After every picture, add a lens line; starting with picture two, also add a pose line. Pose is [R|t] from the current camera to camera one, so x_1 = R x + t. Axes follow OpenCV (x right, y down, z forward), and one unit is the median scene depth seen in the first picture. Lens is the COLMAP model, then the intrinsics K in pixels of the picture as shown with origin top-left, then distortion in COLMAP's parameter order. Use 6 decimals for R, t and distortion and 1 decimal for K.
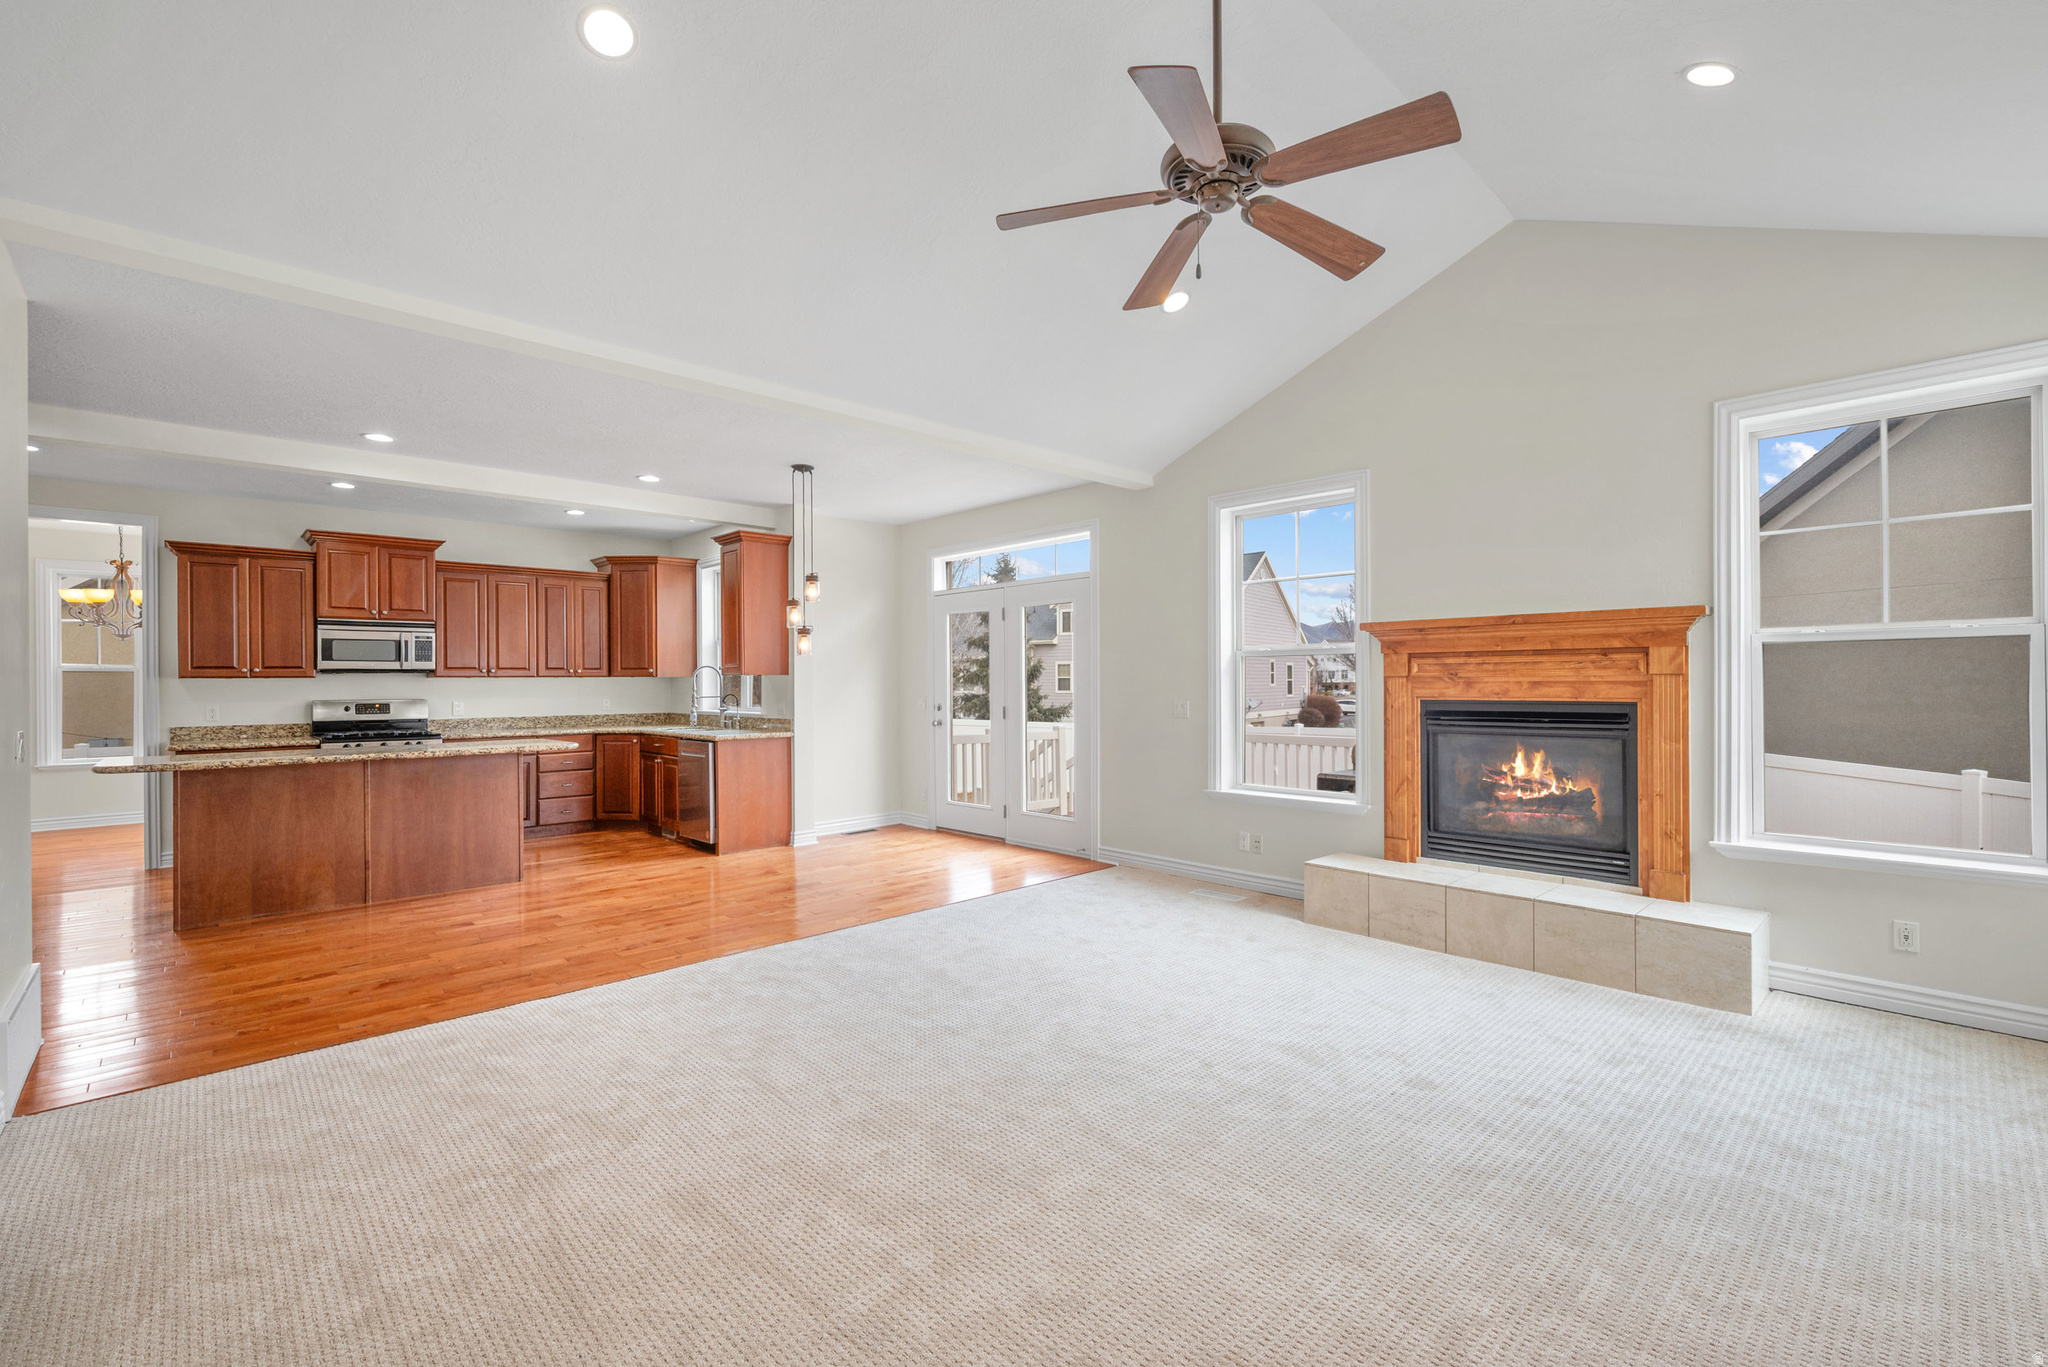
lens RADIAL K [[880.6, 0, 1024.0], [0, 880.6, 683.5], [0, 0, 1]] dist [0.001825, 0.000302]
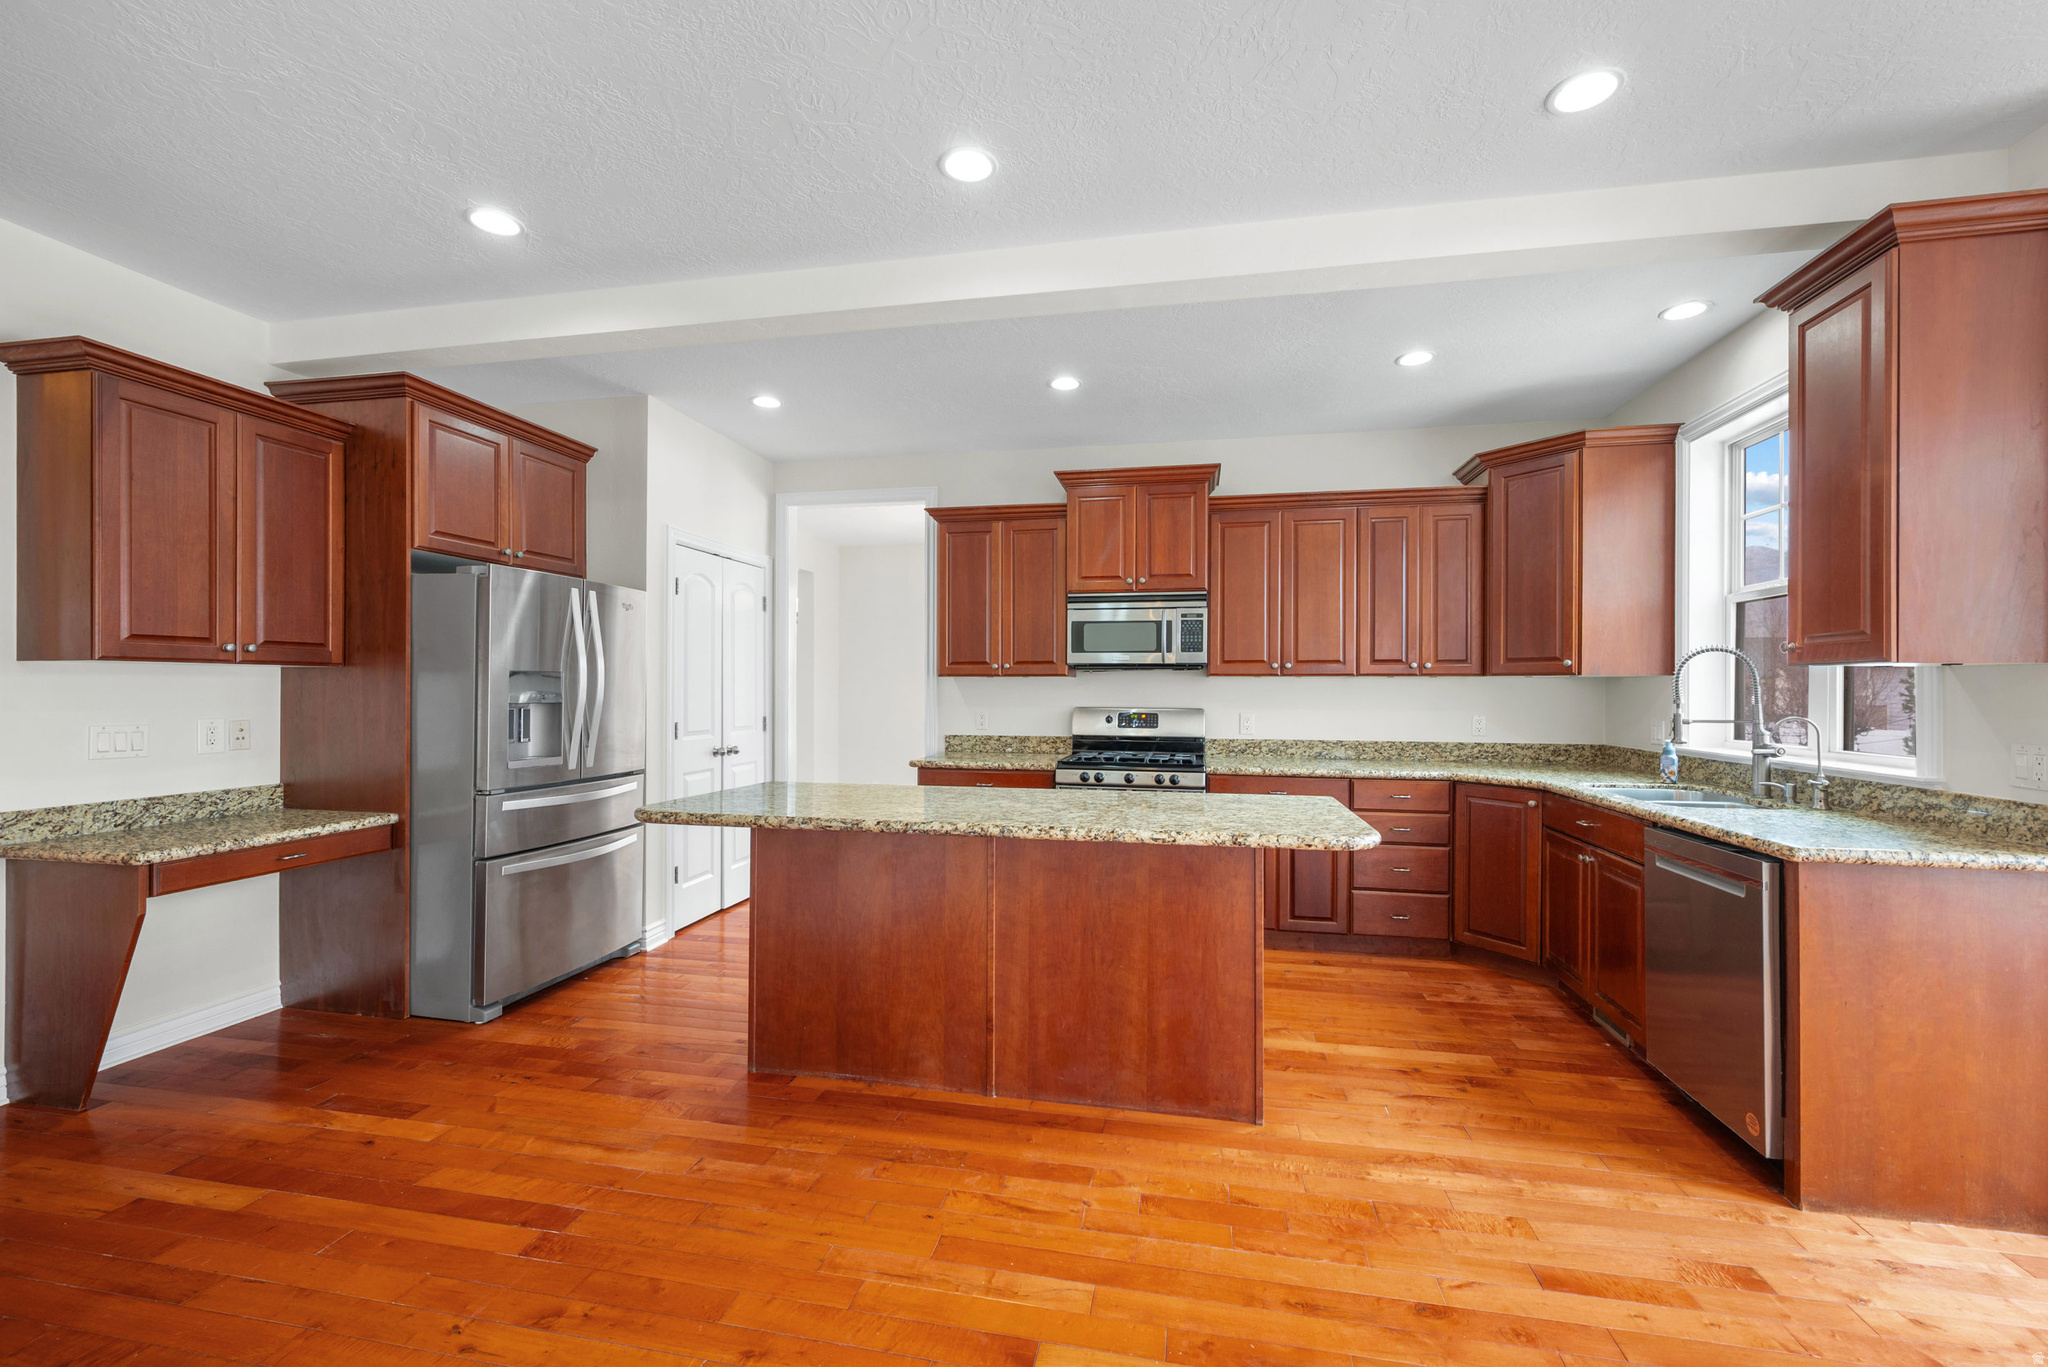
lens RADIAL K [[826.0, 0, 1032.7], [0, 826.0, 687.5], [0, 0, 1]] dist [0.002107, 0.000280]
pose [[0.572940, 0.007178, -0.819566, -0.244551], [-0.010160, 0.999947, 0.001655, 0.001919], [0.819535, 0.007378, 0.572982, 0.554183]]
